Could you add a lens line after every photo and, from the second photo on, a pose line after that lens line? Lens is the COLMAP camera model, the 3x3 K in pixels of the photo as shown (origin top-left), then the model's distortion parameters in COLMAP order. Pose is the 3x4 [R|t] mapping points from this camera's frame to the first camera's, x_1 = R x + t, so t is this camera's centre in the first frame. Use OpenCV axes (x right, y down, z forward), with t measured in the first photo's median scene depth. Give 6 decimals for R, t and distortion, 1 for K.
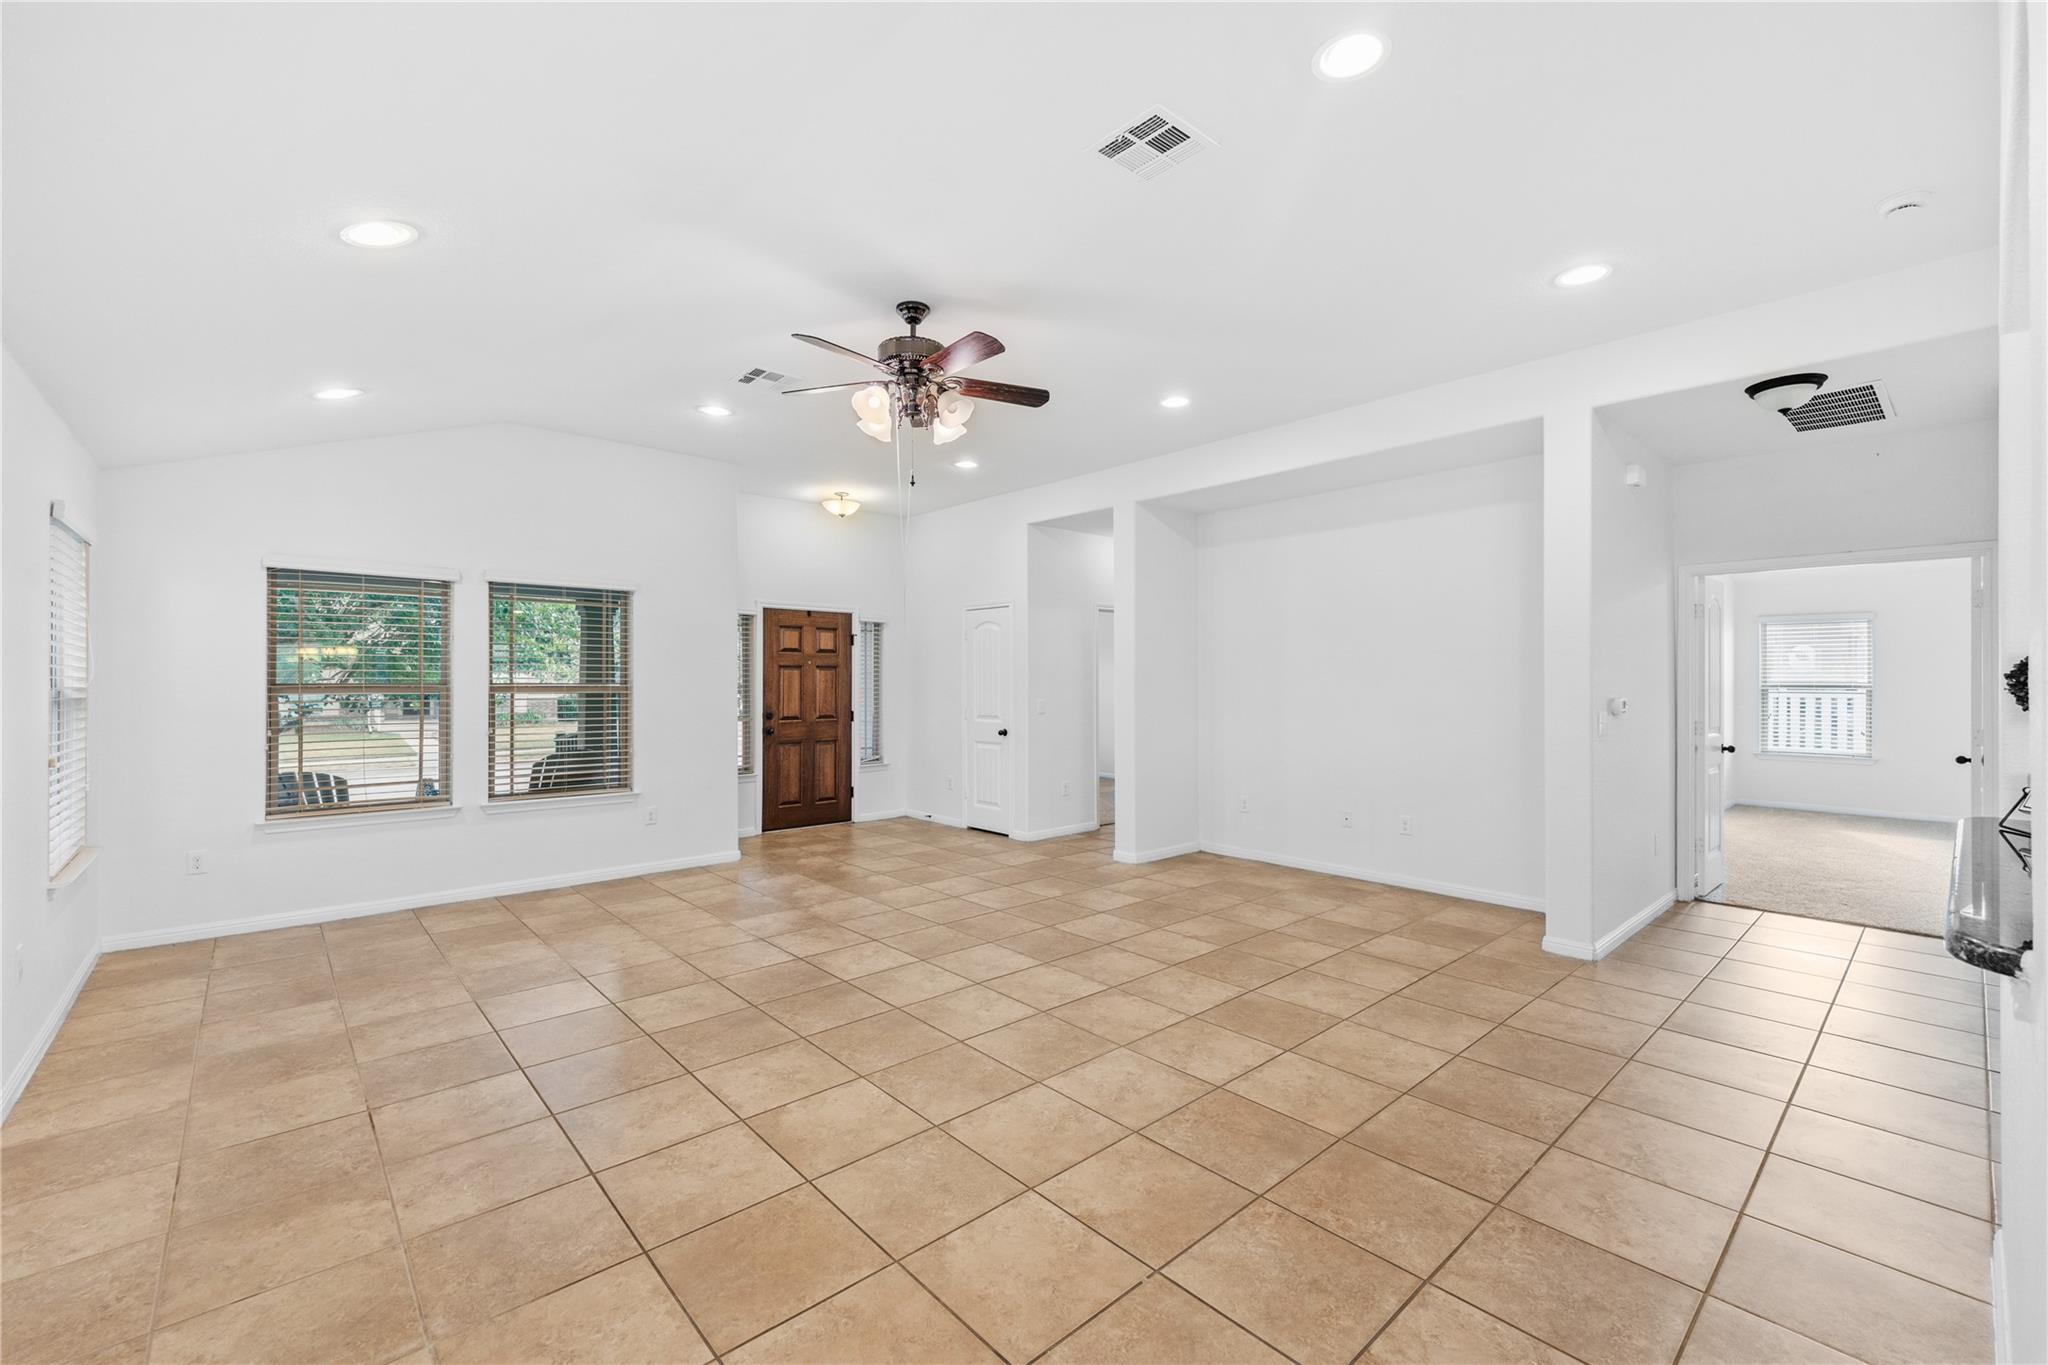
lens RADIAL K [[844.9, 0, 1016.3], [0, 844.9, 679.0], [0, 0, 1]] dist [0.015881, -0.000734]
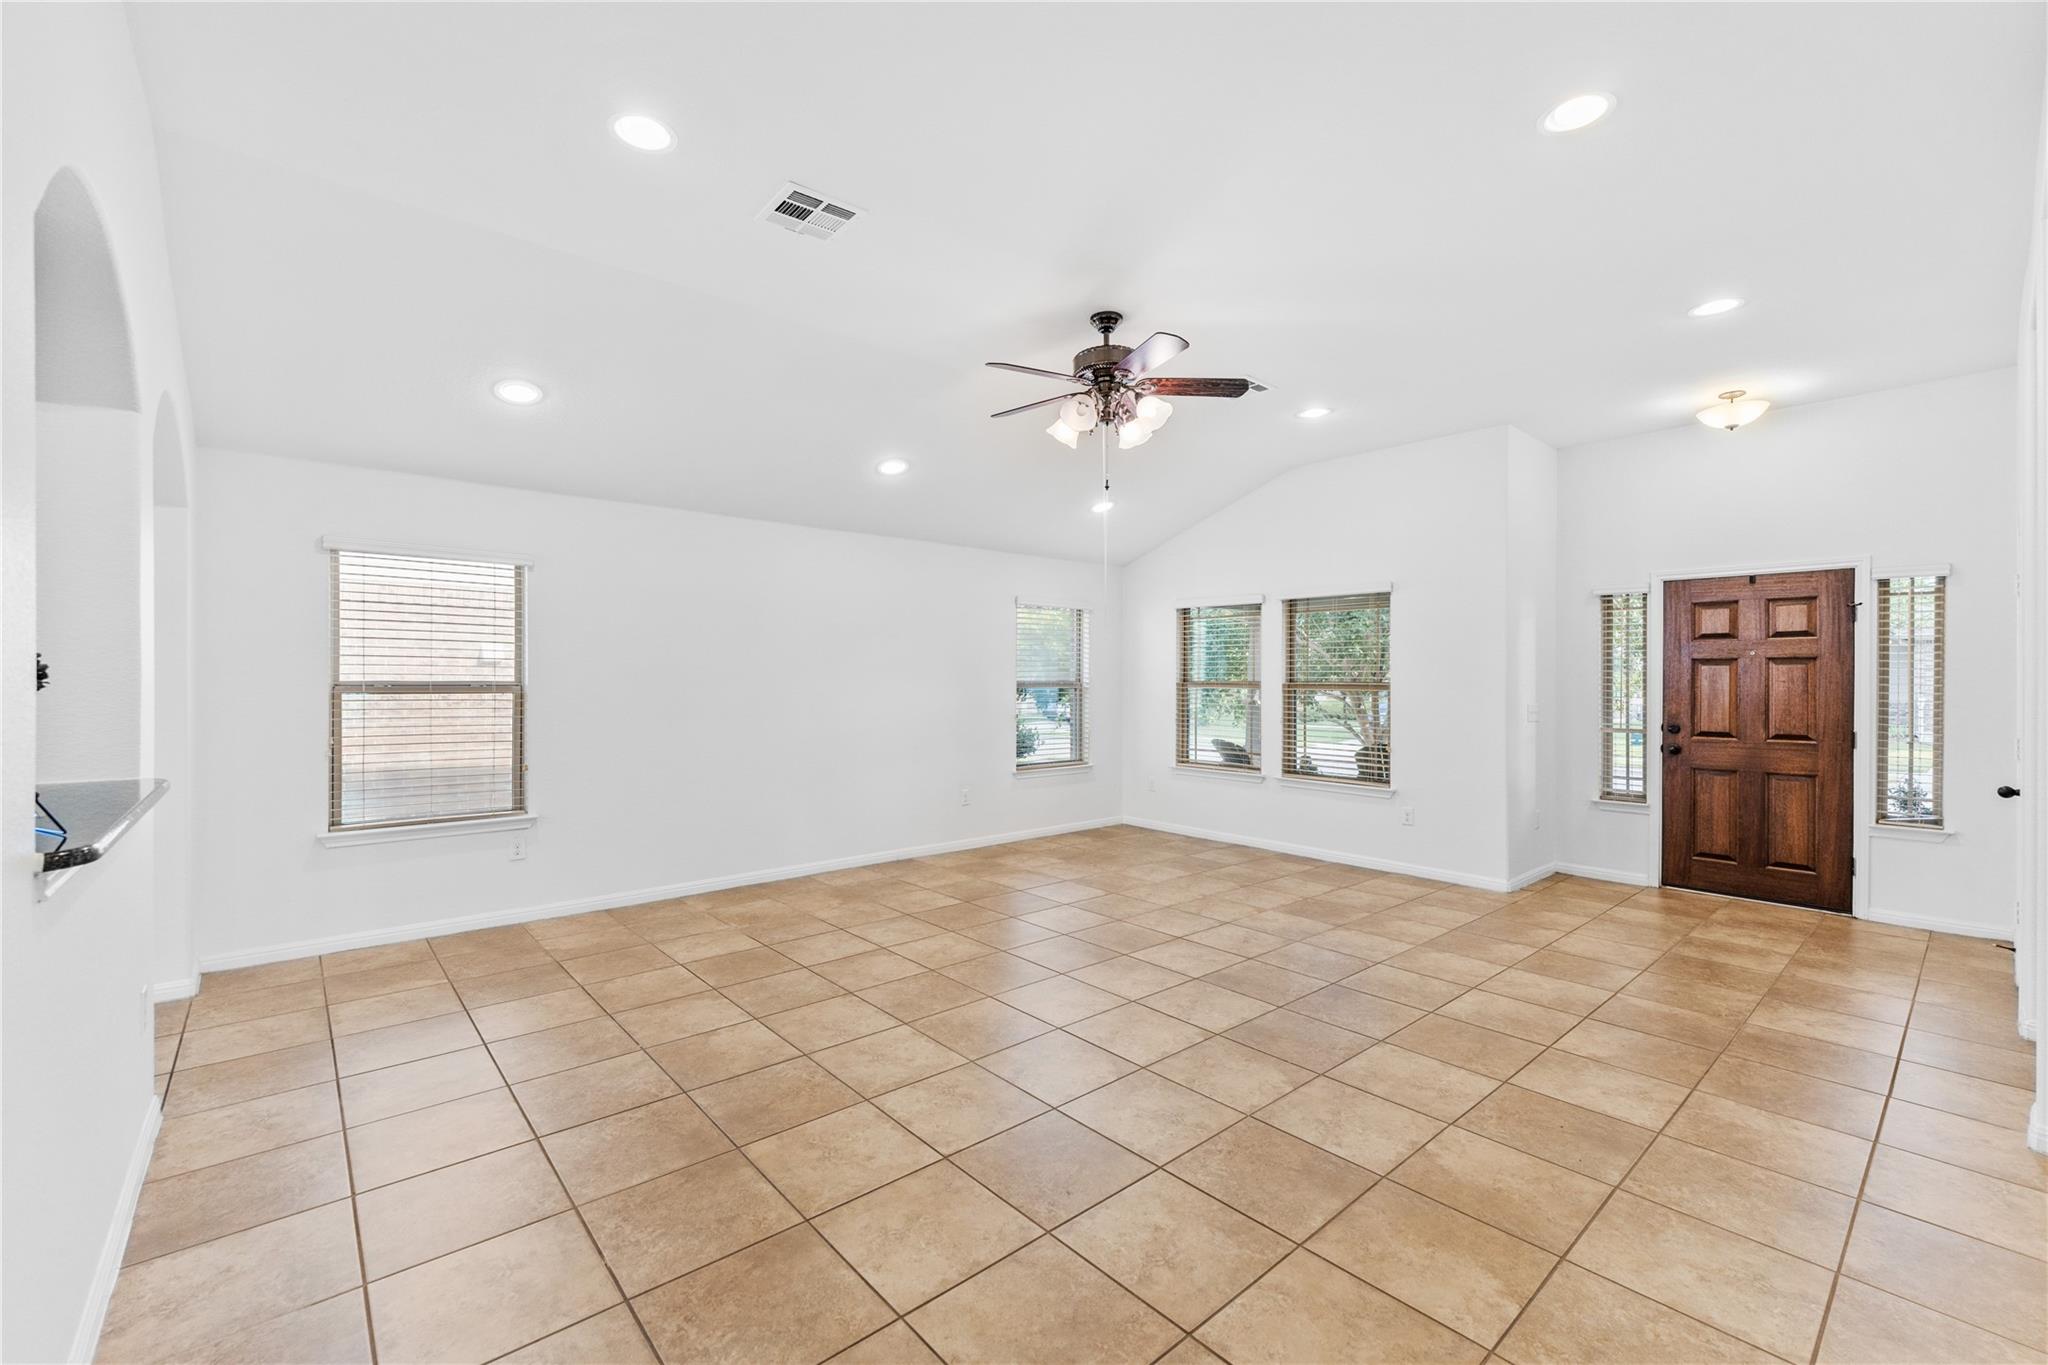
lens RADIAL K [[844.9, 0, 1016.3], [0, 844.9, 679.0], [0, 0, 1]] dist [0.015881, -0.000734]
pose [[-0.012367, -0.000570, -0.999923, 0.841529], [-0.000675, 1.000000, -0.000562, 0.003026], [0.999923, 0.000668, -0.012368, 0.829222]]
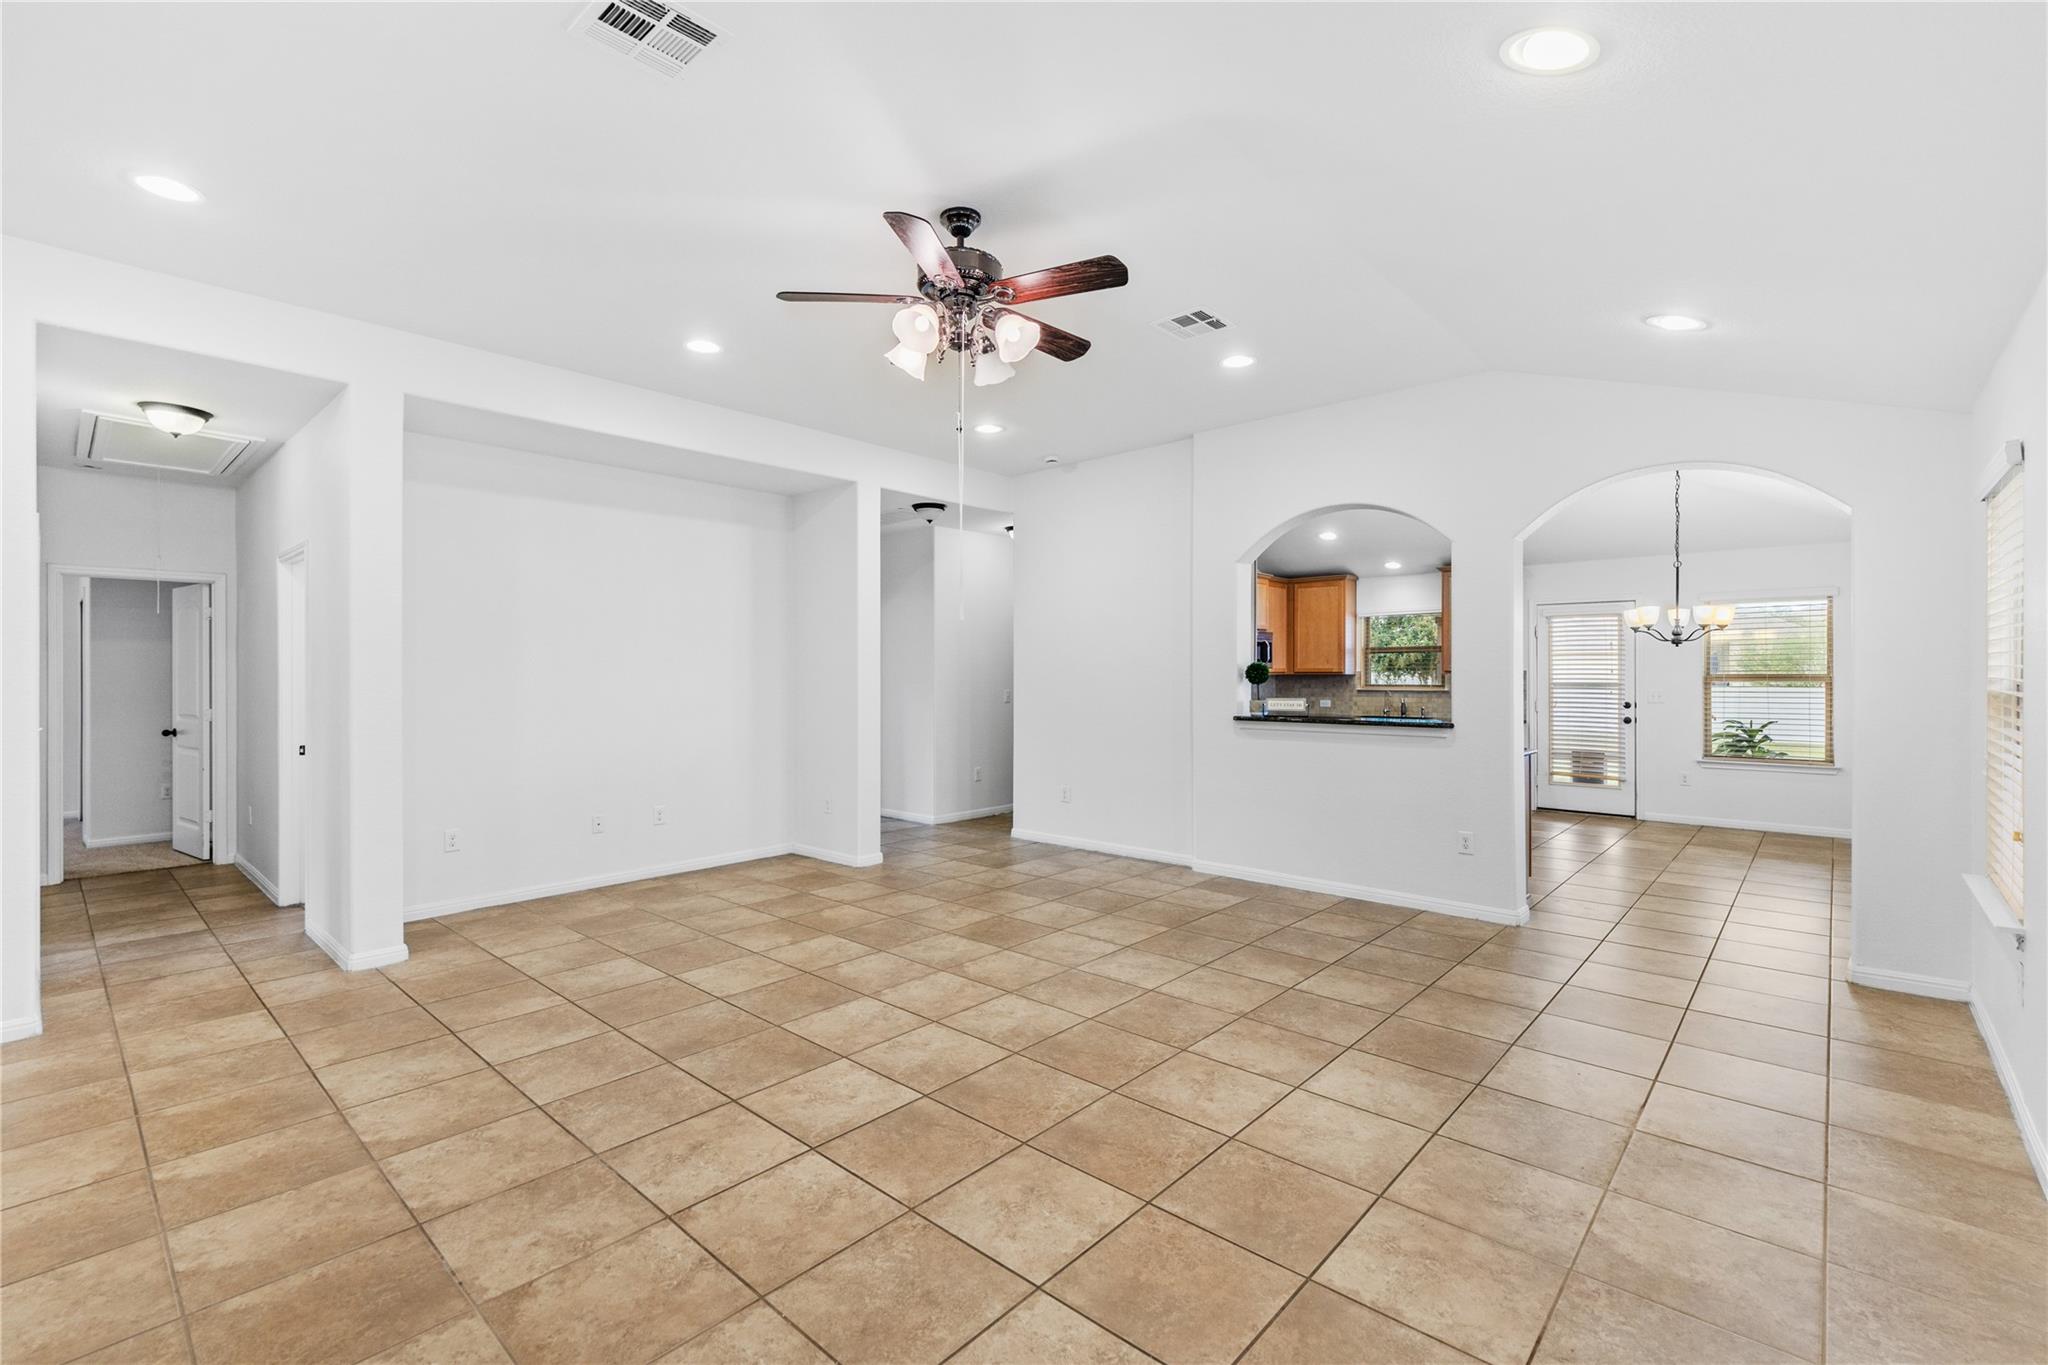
lens RADIAL K [[895.0, 0, 1011.6], [0, 895.0, 674.3], [0, 0, 1]] dist [0.022156, -0.006449]
pose [[-0.099670, -0.000903, 0.995020, -0.910053], [0.000278, 1.000000, 0.000936, 0.003225], [-0.995021, 0.000370, -0.099669, 0.952306]]
